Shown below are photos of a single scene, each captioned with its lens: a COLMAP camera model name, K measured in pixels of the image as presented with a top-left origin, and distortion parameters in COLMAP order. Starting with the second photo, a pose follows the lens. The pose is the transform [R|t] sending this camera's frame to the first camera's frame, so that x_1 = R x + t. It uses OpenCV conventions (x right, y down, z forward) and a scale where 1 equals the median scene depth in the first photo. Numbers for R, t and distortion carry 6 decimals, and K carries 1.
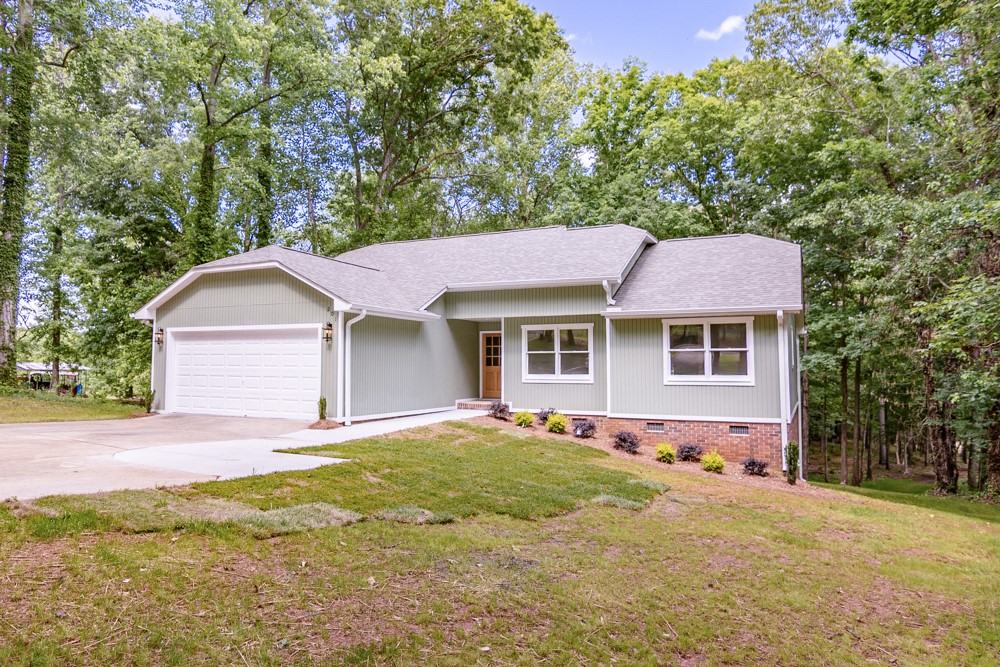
lens RADIAL K [[424.8, 0, 500.0], [0, 424.8, 333.5], [0, 0, 1]] dist [0.001848, -0.000001]
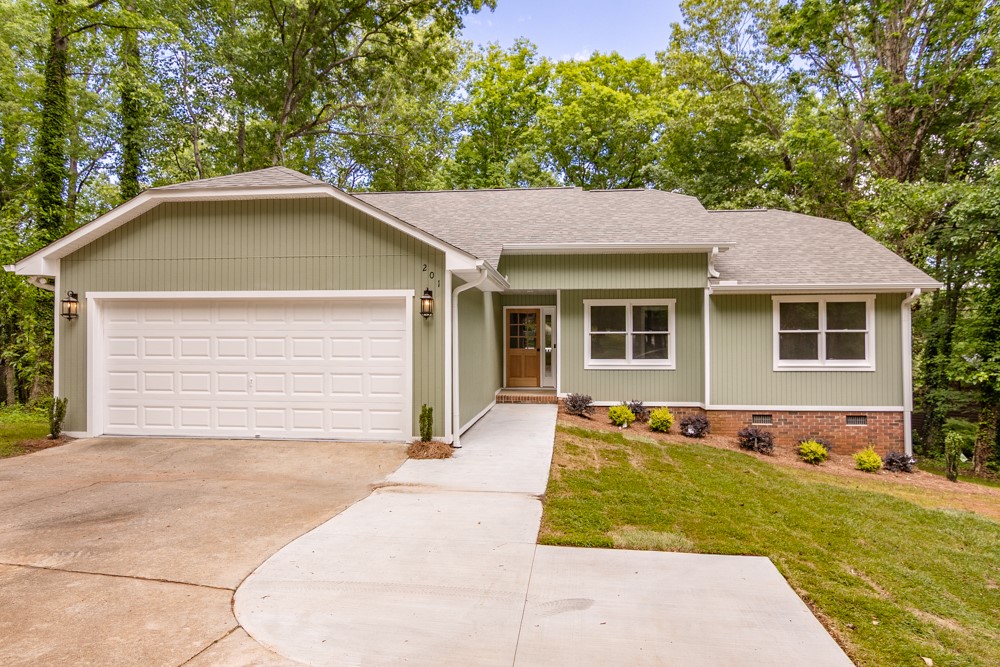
lens RADIAL K [[424.8, 0, 500.0], [0, 424.8, 333.5], [0, 0, 1]] dist [0.001848, -0.000001]
pose [[0.970987, 0.000625, 0.239132, -0.366817], [-0.014064, 0.998415, 0.054500, 0.003879], [-0.238719, -0.056282, 0.969456, 0.292060]]
